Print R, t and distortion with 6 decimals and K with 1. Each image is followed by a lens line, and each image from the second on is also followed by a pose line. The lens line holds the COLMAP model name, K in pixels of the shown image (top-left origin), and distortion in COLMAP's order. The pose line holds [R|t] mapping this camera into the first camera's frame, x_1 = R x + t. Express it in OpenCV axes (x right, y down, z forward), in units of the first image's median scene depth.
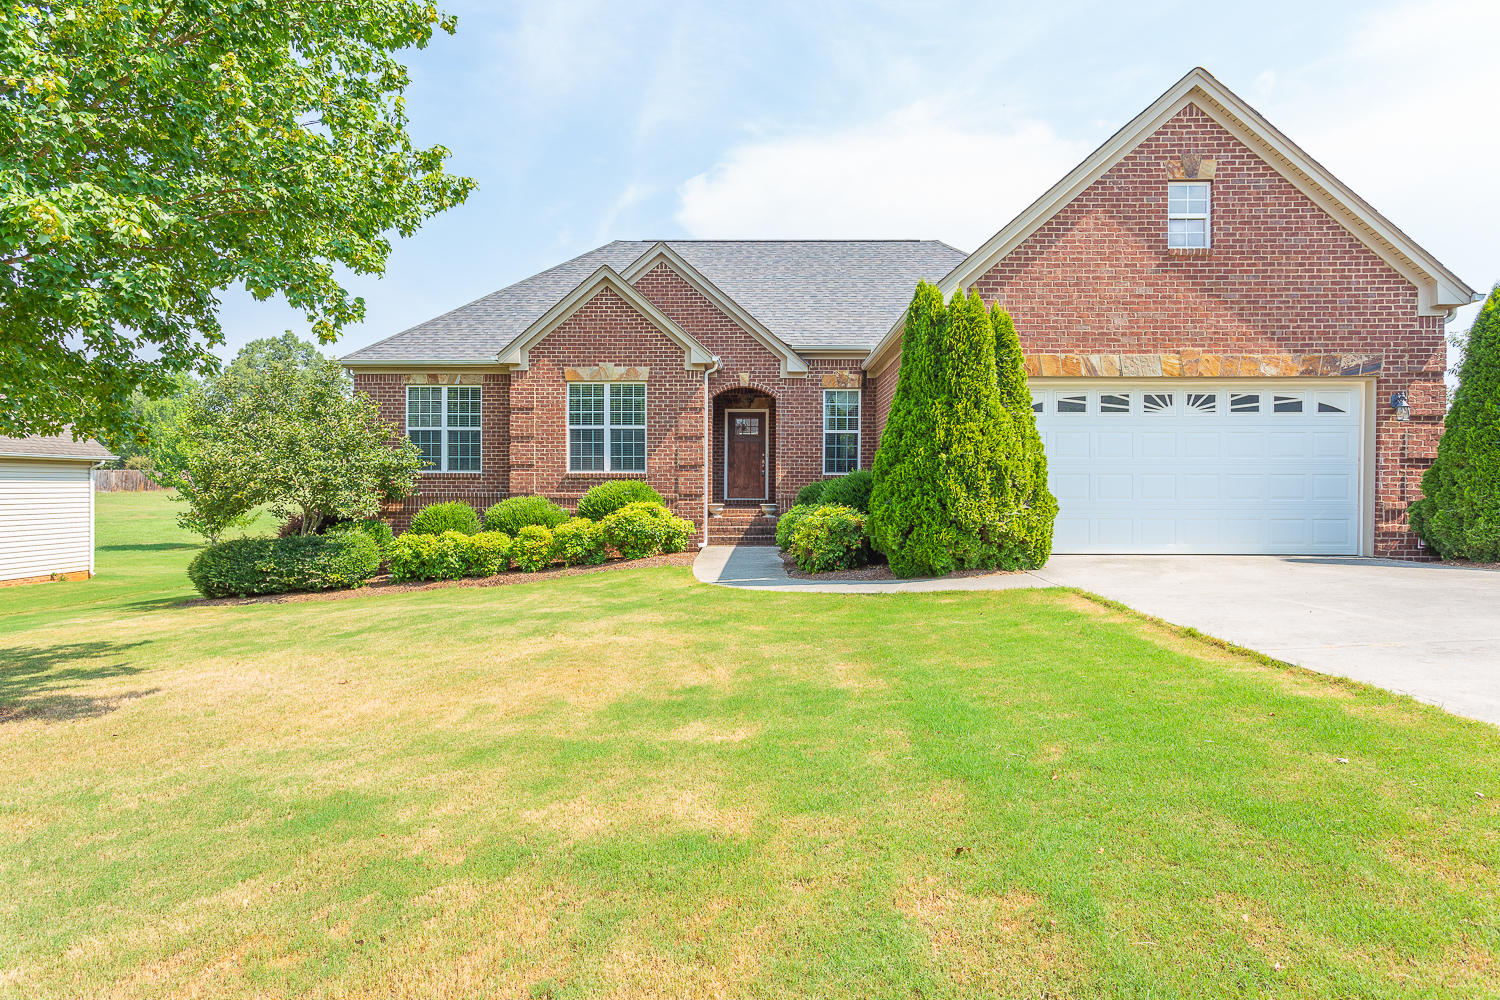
lens RADIAL K [[989.6, 0, 750.0], [0, 989.6, 500.0], [0, 0, 1]] dist [0.001334, -0.000986]
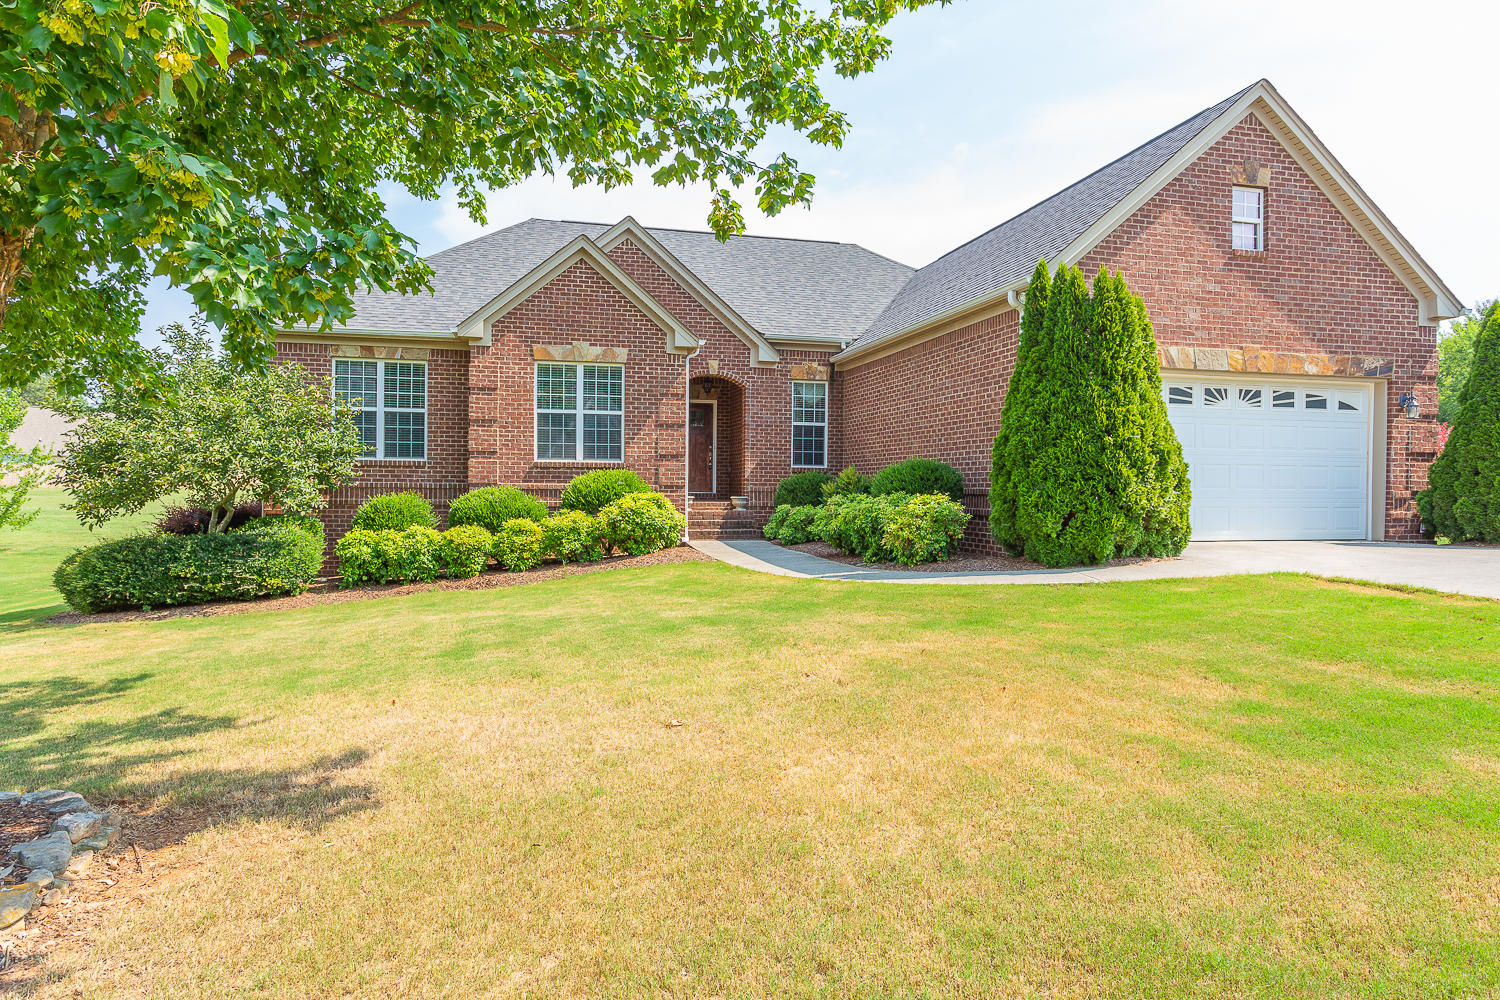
lens RADIAL K [[910.1, 0, 750.0], [0, 910.1, 500.0], [0, 0, 1]] dist [-0.005405, 0.000306]
pose [[0.961290, 0.001405, 0.275533, -0.325475], [-0.000683, 0.999996, -0.002718, 0.014585], [-0.275536, 0.002424, 0.961288, 0.211416]]
